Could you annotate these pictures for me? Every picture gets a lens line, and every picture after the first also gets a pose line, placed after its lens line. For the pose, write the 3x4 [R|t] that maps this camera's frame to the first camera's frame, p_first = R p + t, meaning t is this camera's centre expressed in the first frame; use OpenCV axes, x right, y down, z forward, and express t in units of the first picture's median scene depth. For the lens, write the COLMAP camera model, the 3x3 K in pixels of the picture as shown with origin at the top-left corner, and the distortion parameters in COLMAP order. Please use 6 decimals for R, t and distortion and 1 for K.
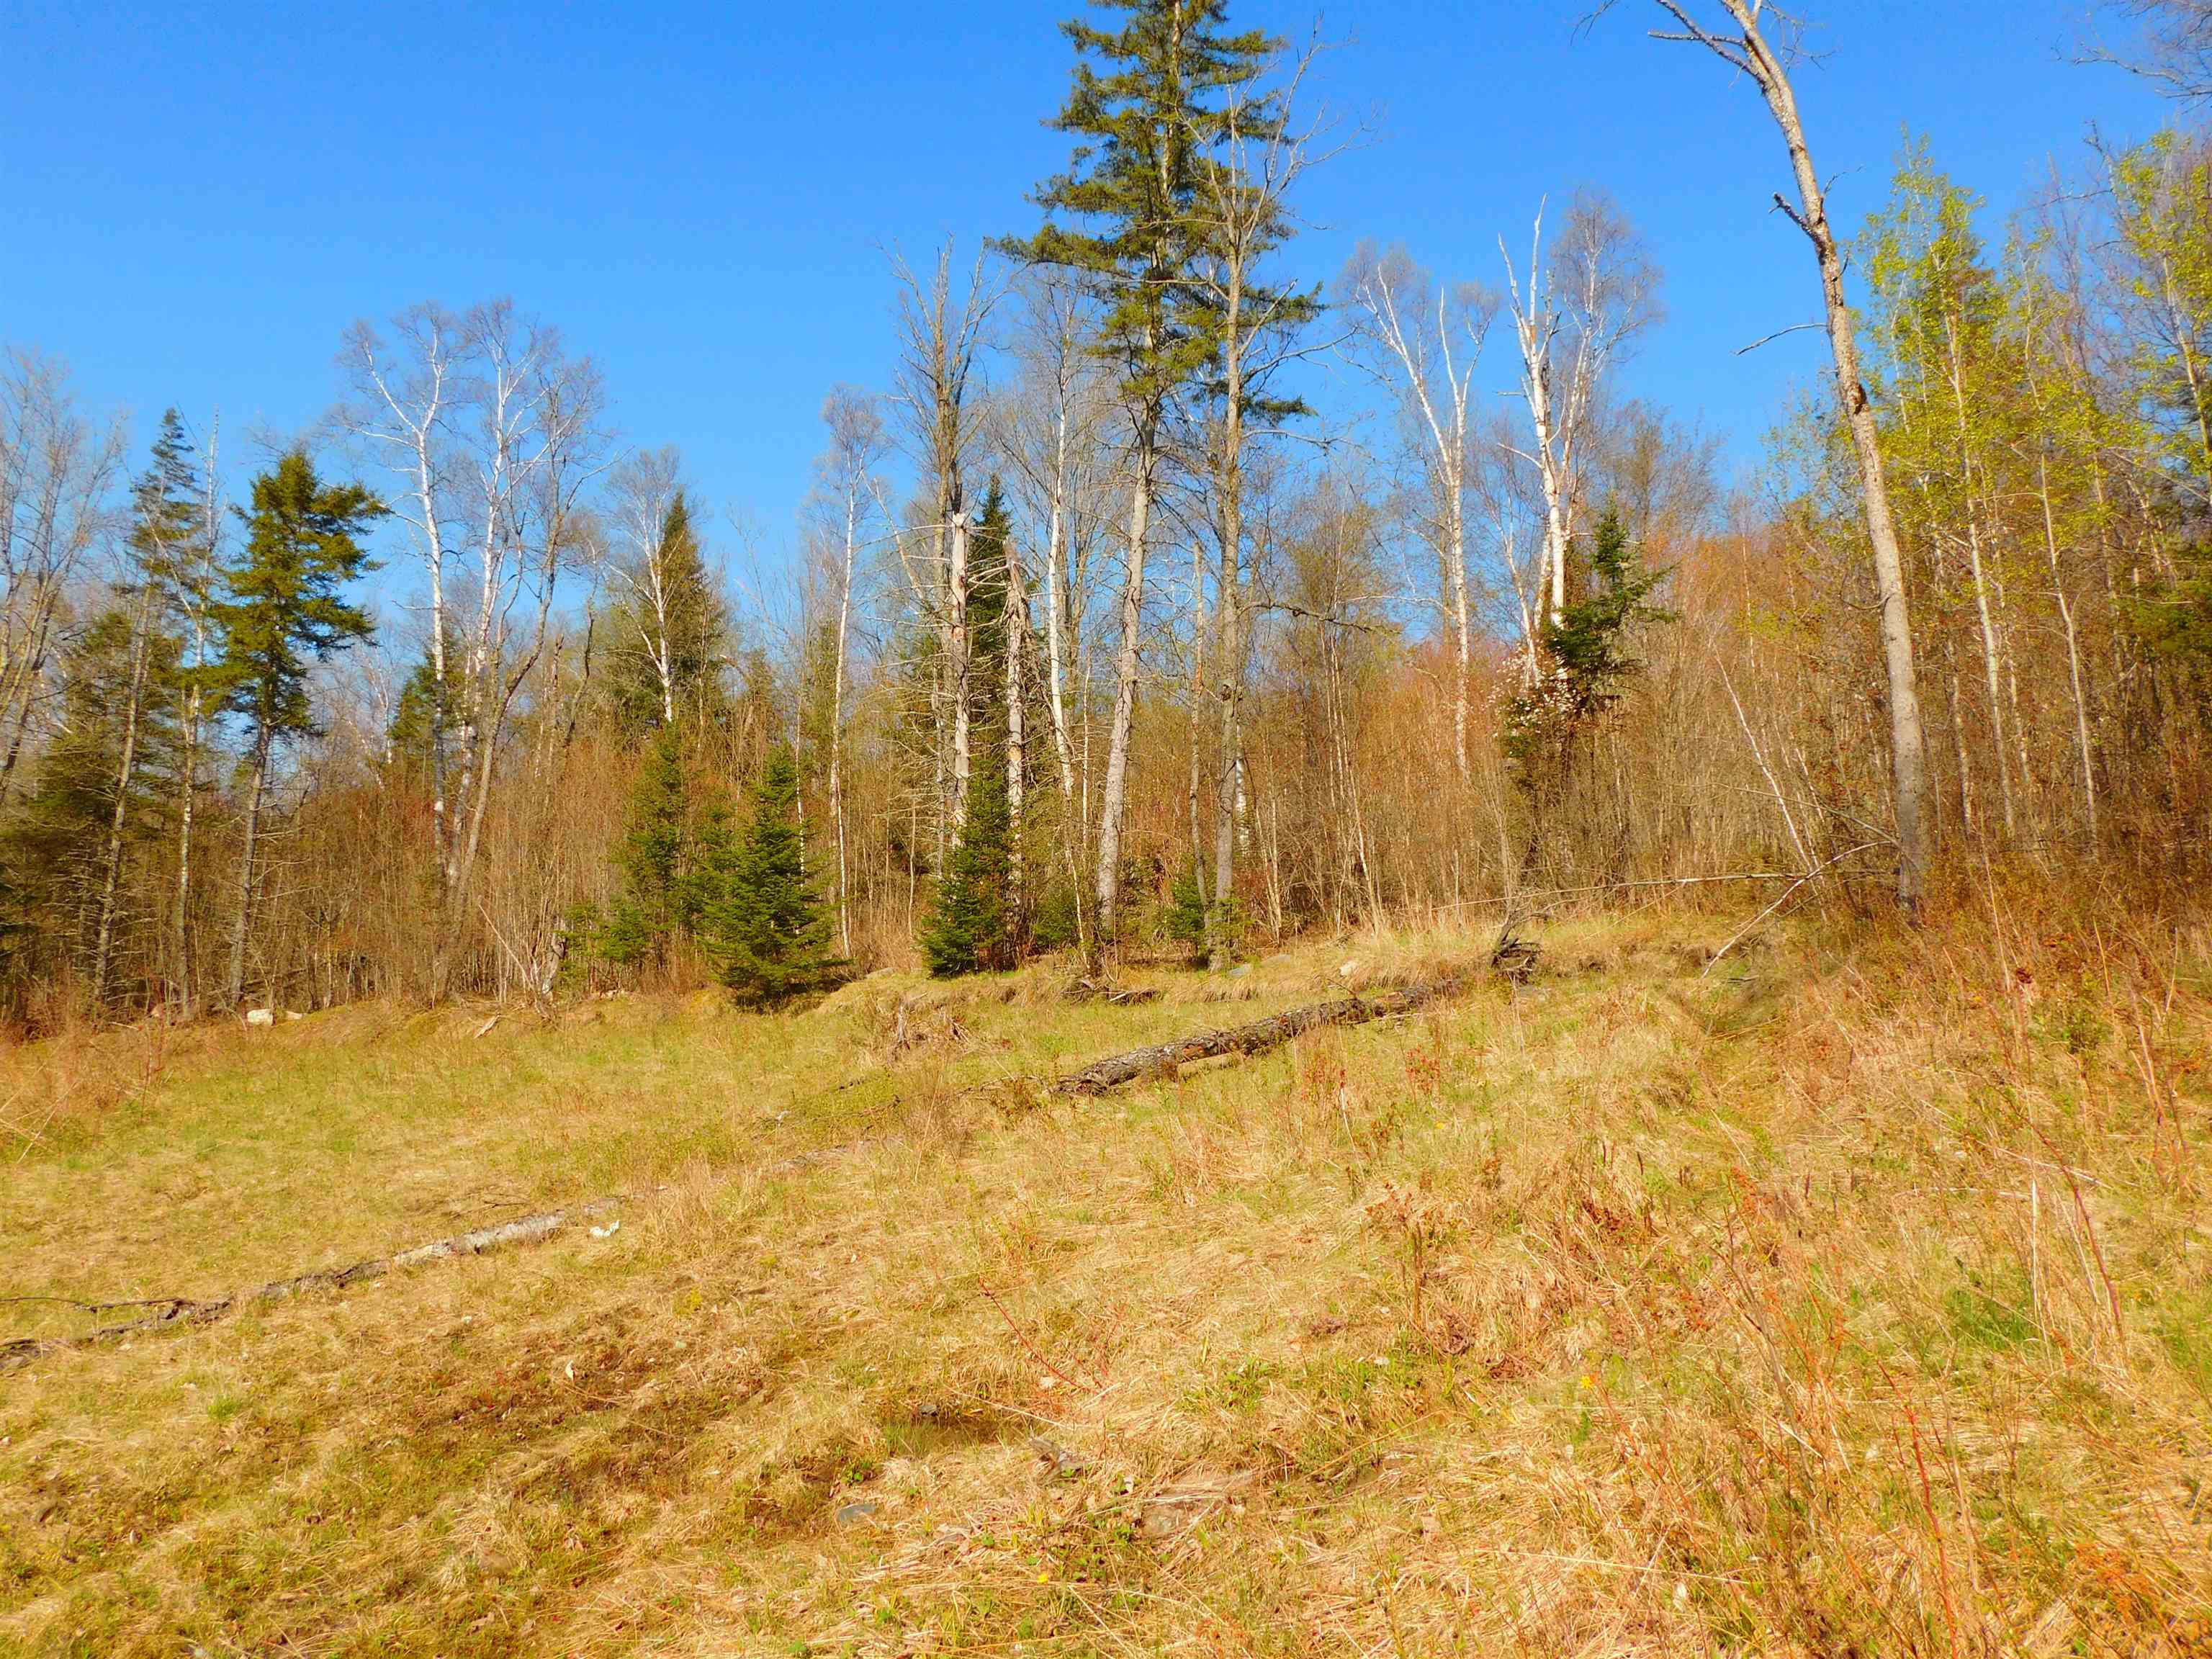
lens RADIAL K [[1652.2, 0, 1091.8], [0, 1652.2, 818.6], [0, 0, 1]] dist [-0.010526, 0.029507]
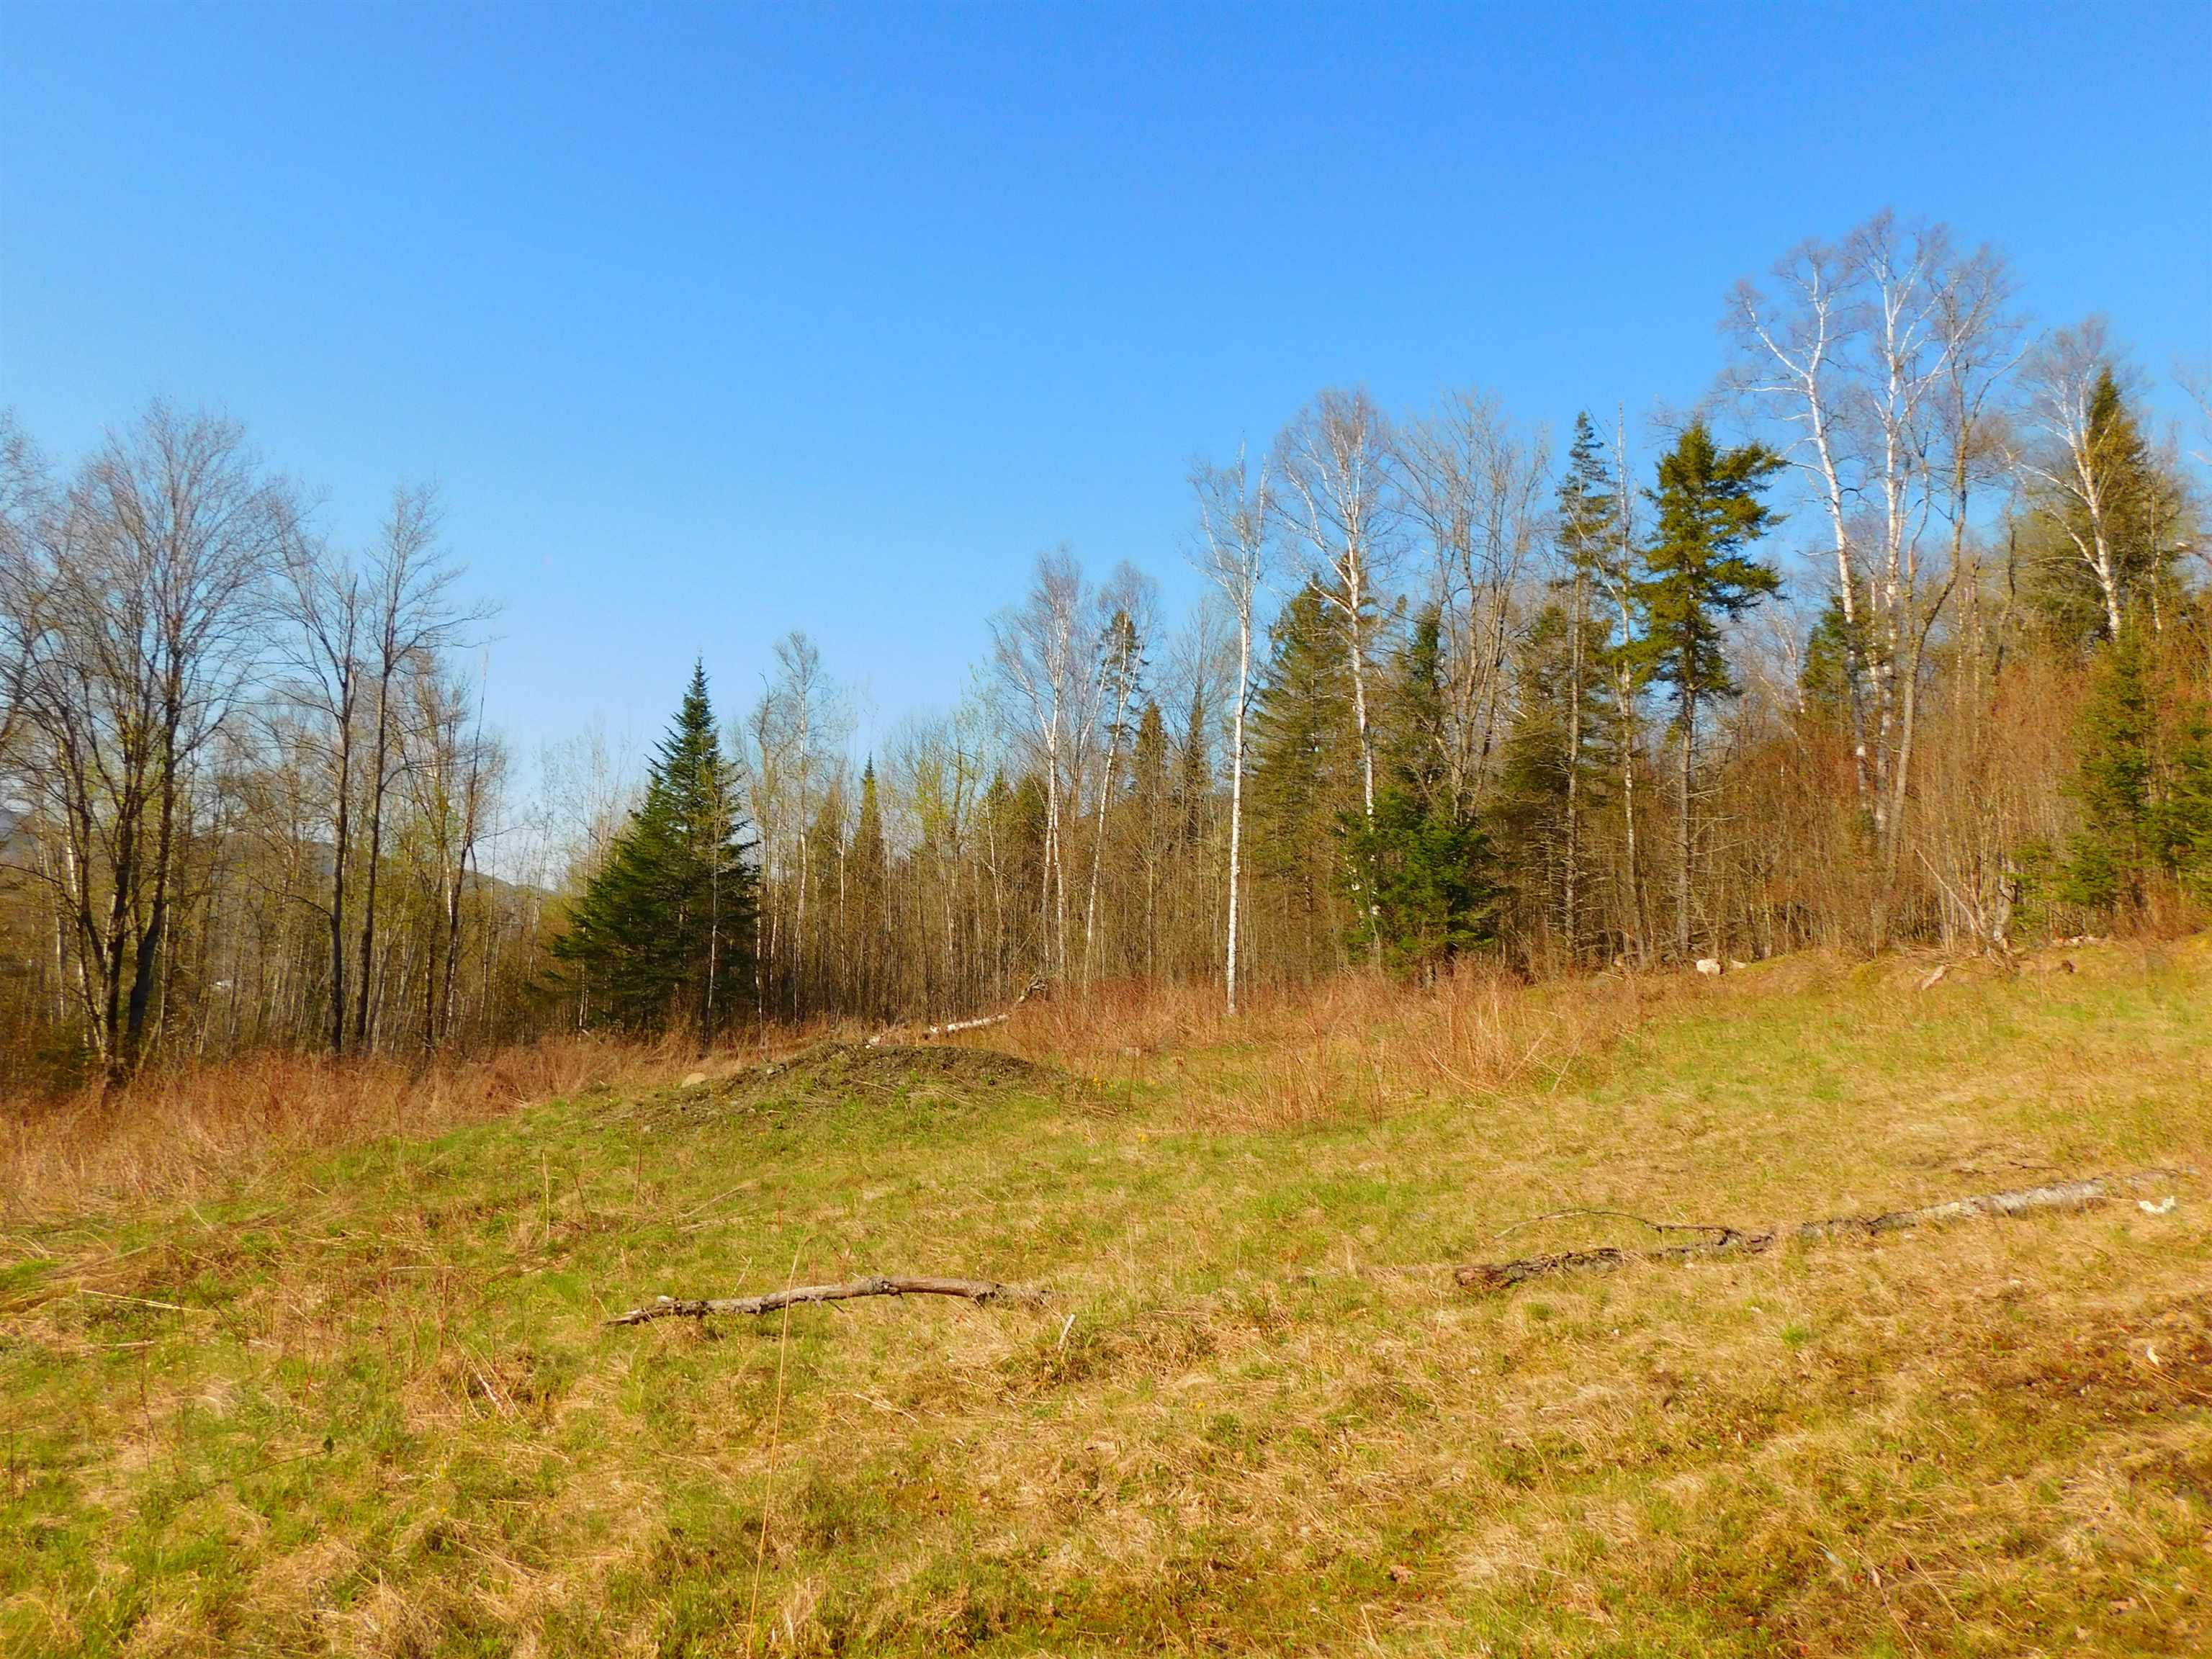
lens RADIAL K [[1652.2, 0, 1108.2], [0, 1652.2, 838.4], [0, 0, 1]] dist [-0.010526, 0.029507]
pose [[0.693157, -0.056784, -0.718547, -0.005057], [0.087886, 0.996112, 0.006062, -0.001465], [0.715409, -0.067352, 0.695452, -0.005723]]
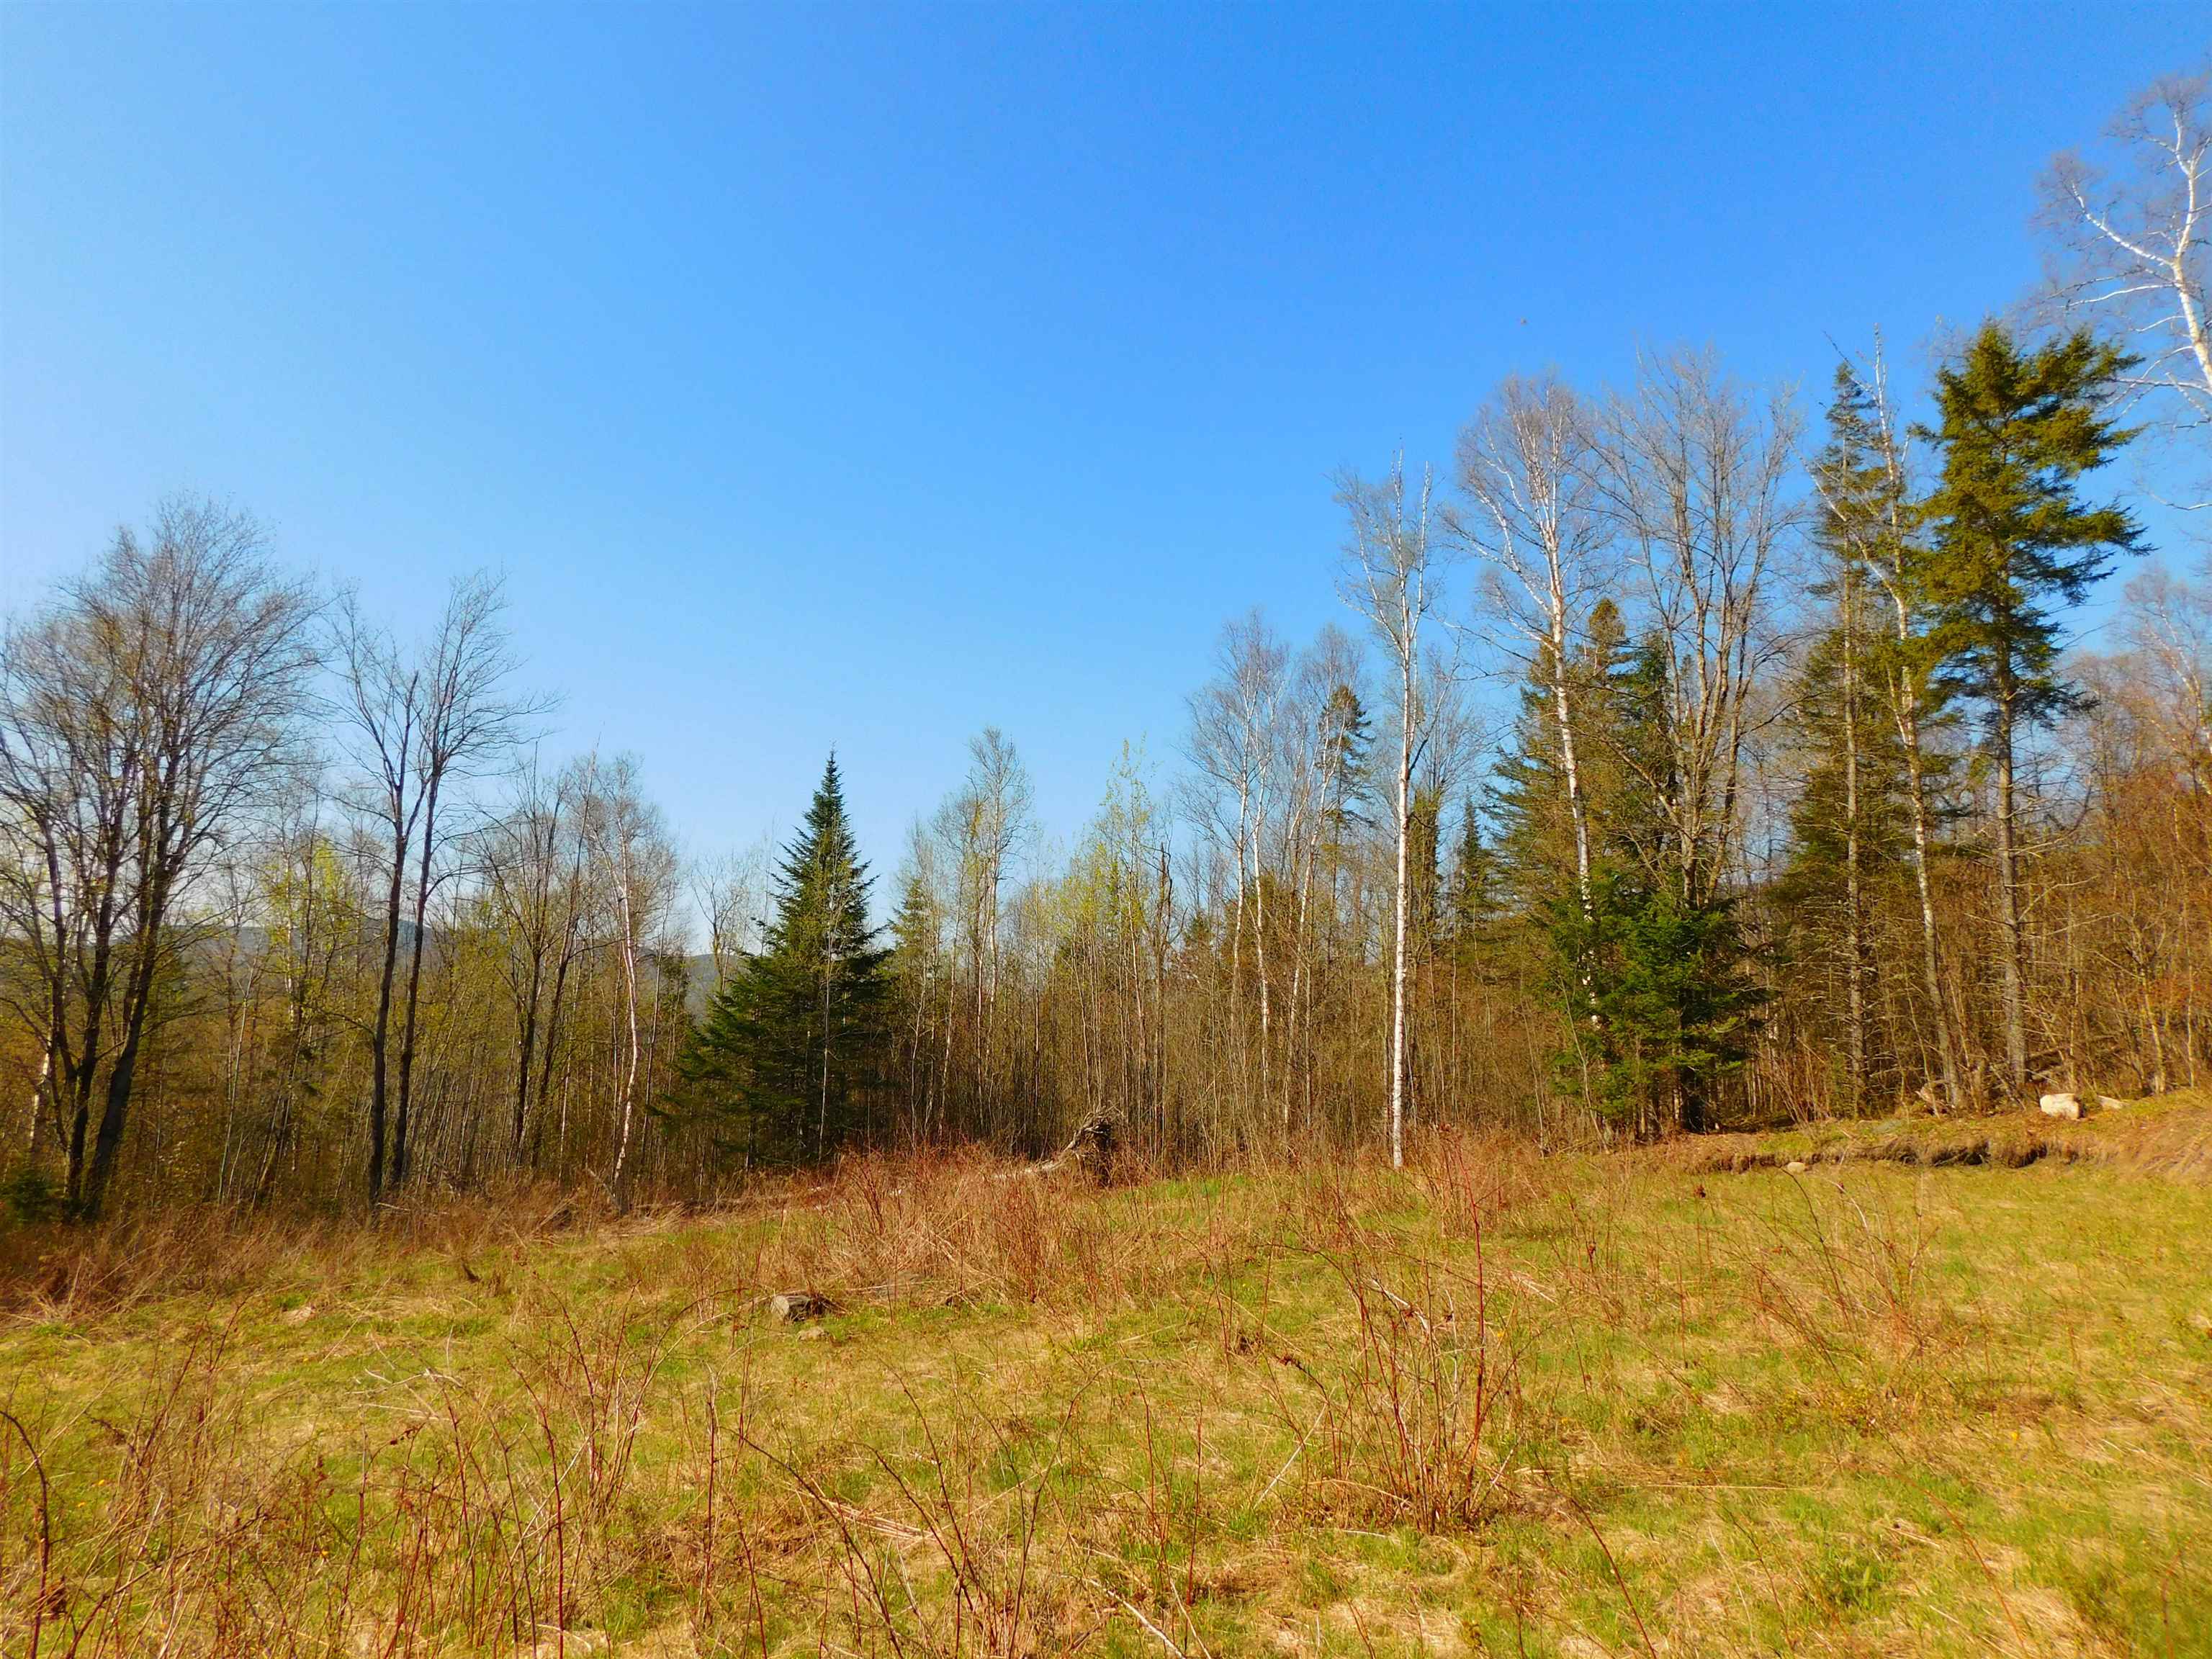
lens RADIAL K [[1523.5, 0, 1104.1], [0, 1523.5, 824.8], [0, 0, 1]] dist [-0.046497, 0.060978]
pose [[0.483774, -0.141589, -0.863664, -0.125135], [0.104258, 0.989123, -0.103758, 0.025957], [0.868961, -0.039848, 0.493273, 0.327662]]
